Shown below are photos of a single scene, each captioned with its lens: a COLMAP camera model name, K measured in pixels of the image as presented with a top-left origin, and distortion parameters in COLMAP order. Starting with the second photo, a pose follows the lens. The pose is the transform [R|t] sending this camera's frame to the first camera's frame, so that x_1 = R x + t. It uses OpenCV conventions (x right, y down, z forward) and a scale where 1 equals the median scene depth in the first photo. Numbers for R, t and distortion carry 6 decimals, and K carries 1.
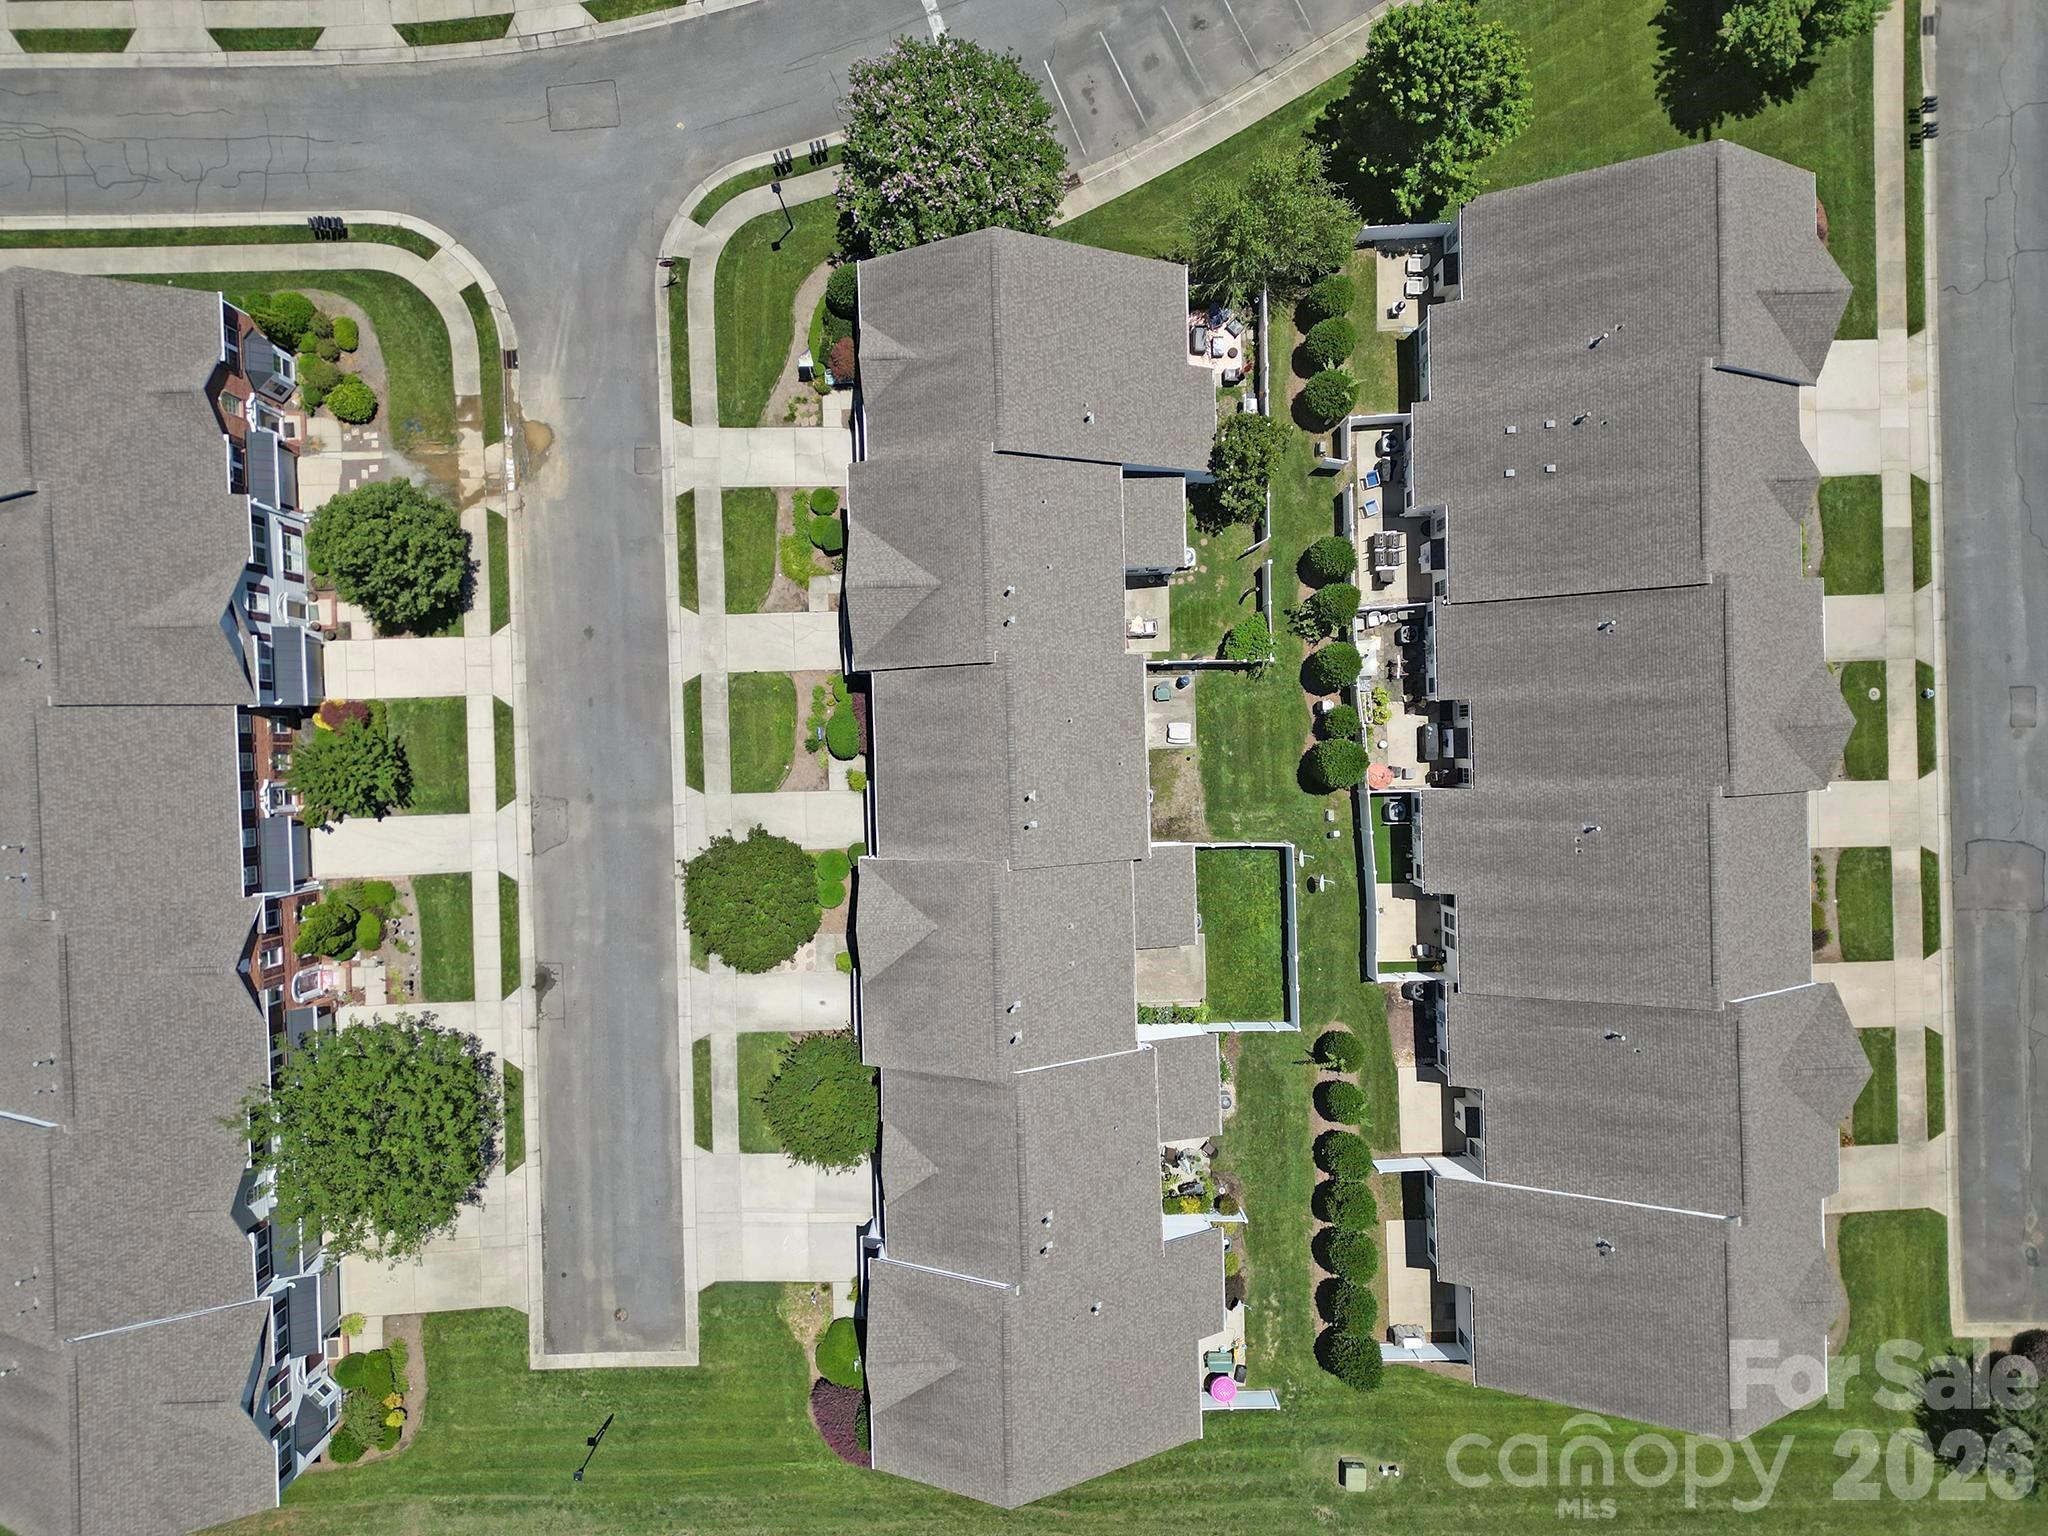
lens RADIAL K [[1424.5, 0, 1024.0], [0, 1424.5, 768.0], [0, 0, 1]] dist [0.093207, -0.111171]
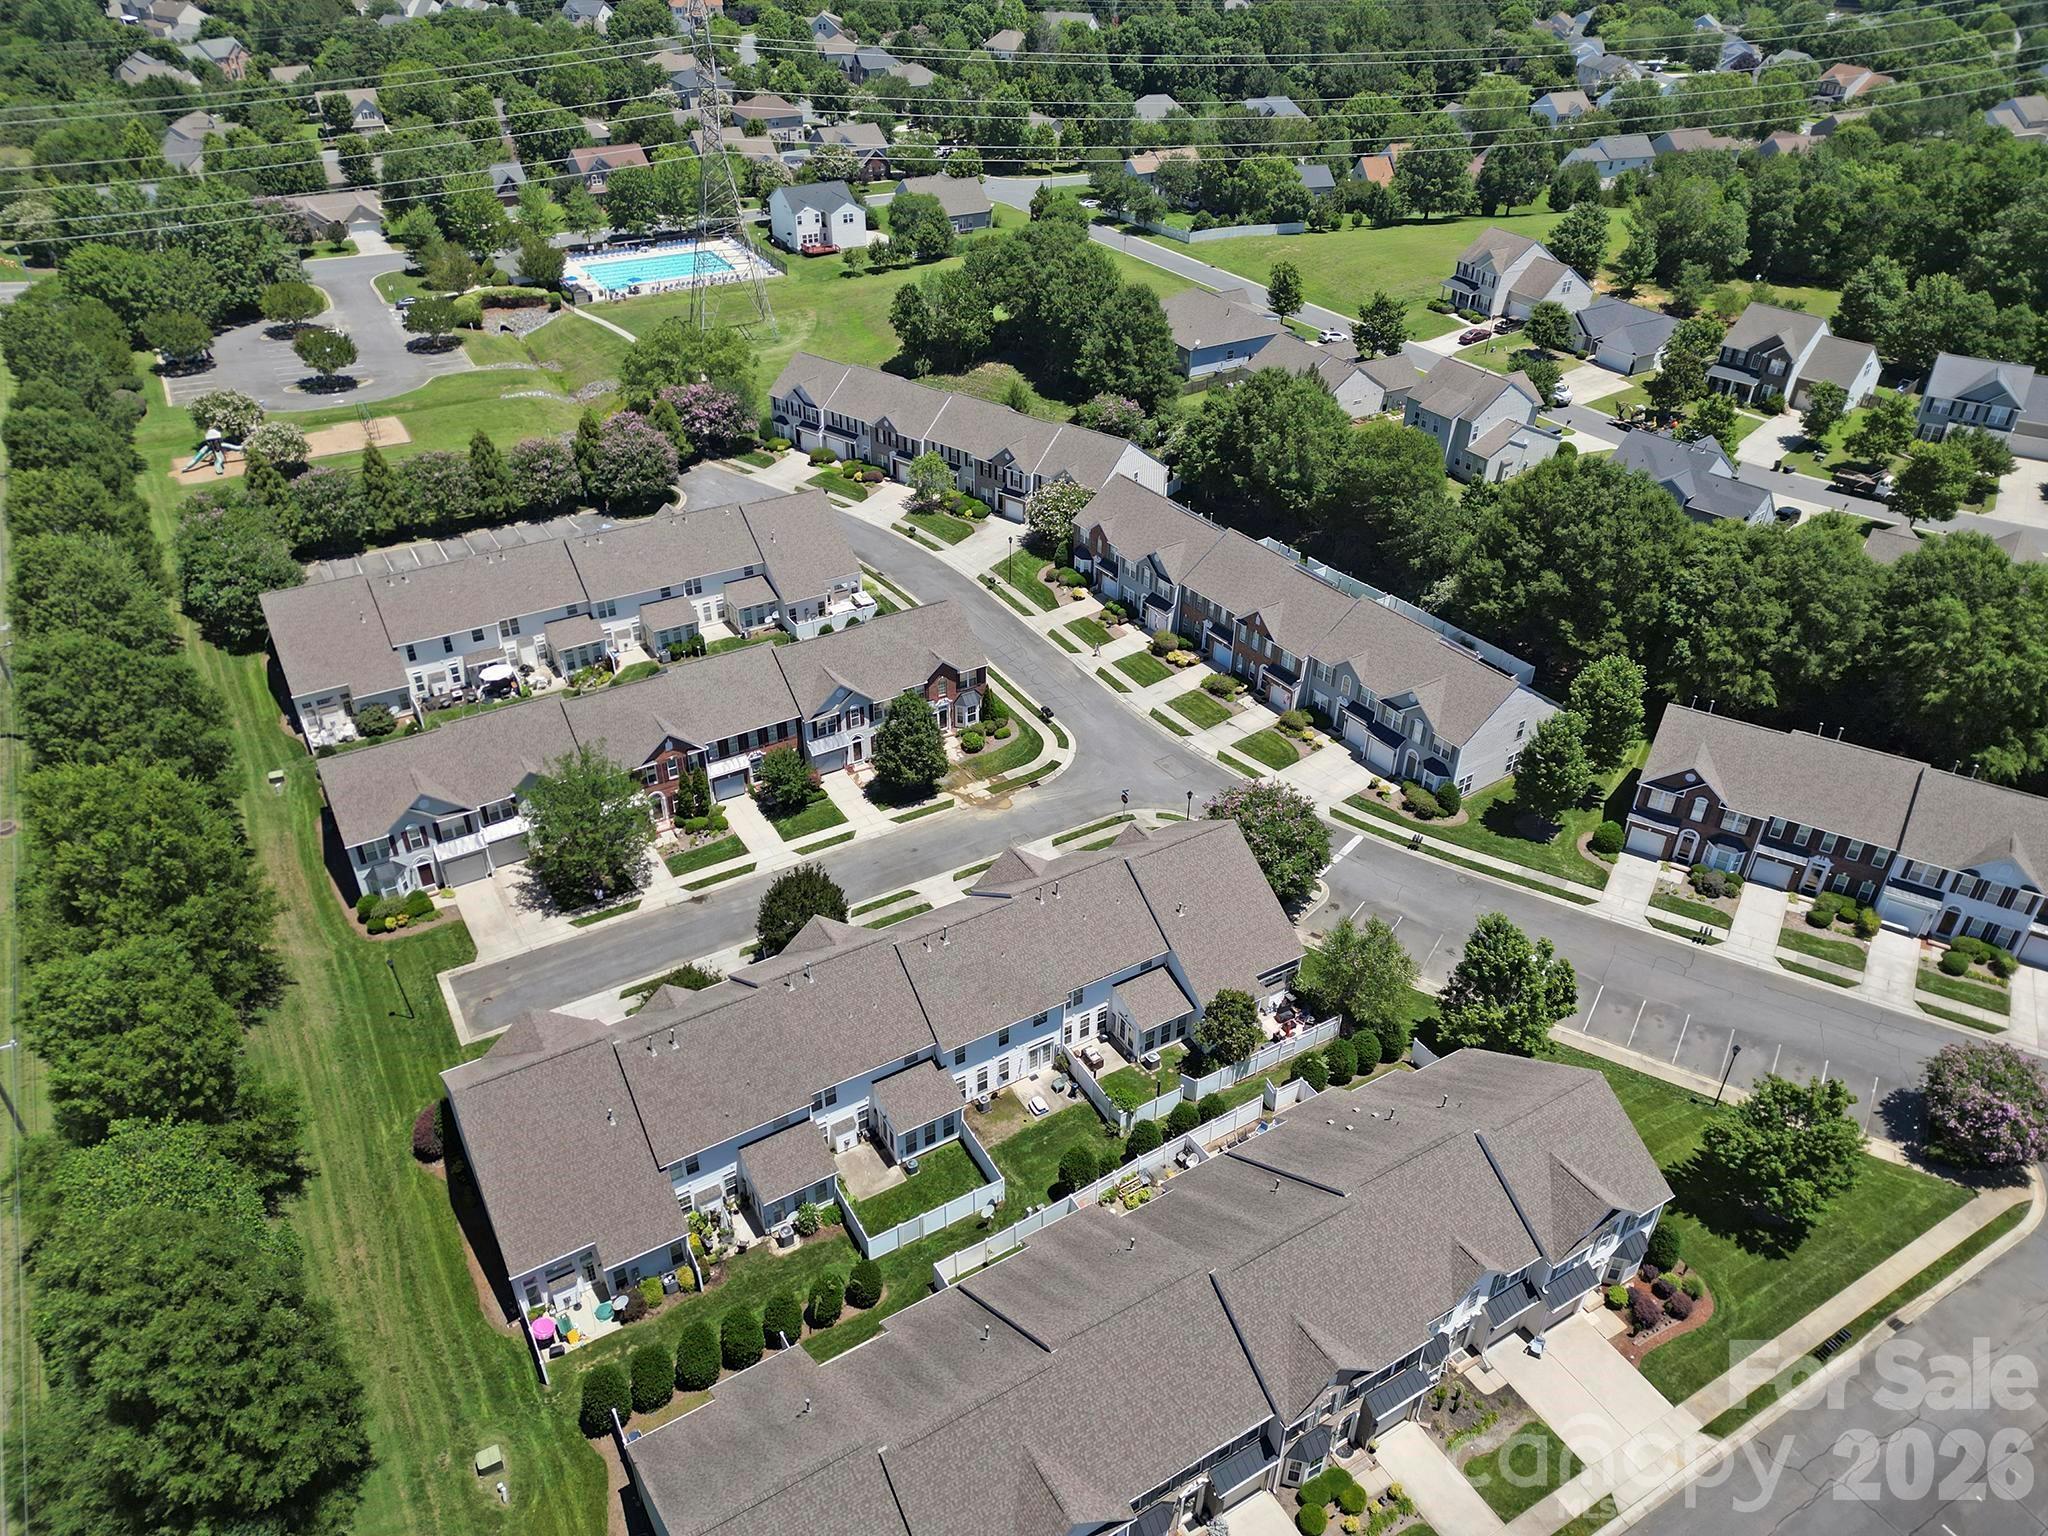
lens RADIAL K [[1424.5, 0, 1024.0], [0, 1424.5, 768.0], [0, 0, 1]] dist [0.093207, -0.111171]
pose [[0.486779, 0.488091, -0.724440, 0.899013], [-0.873359, 0.255774, -0.414516, 0.450122], [-0.017029, 0.834474, 0.550784, 0.018999]]
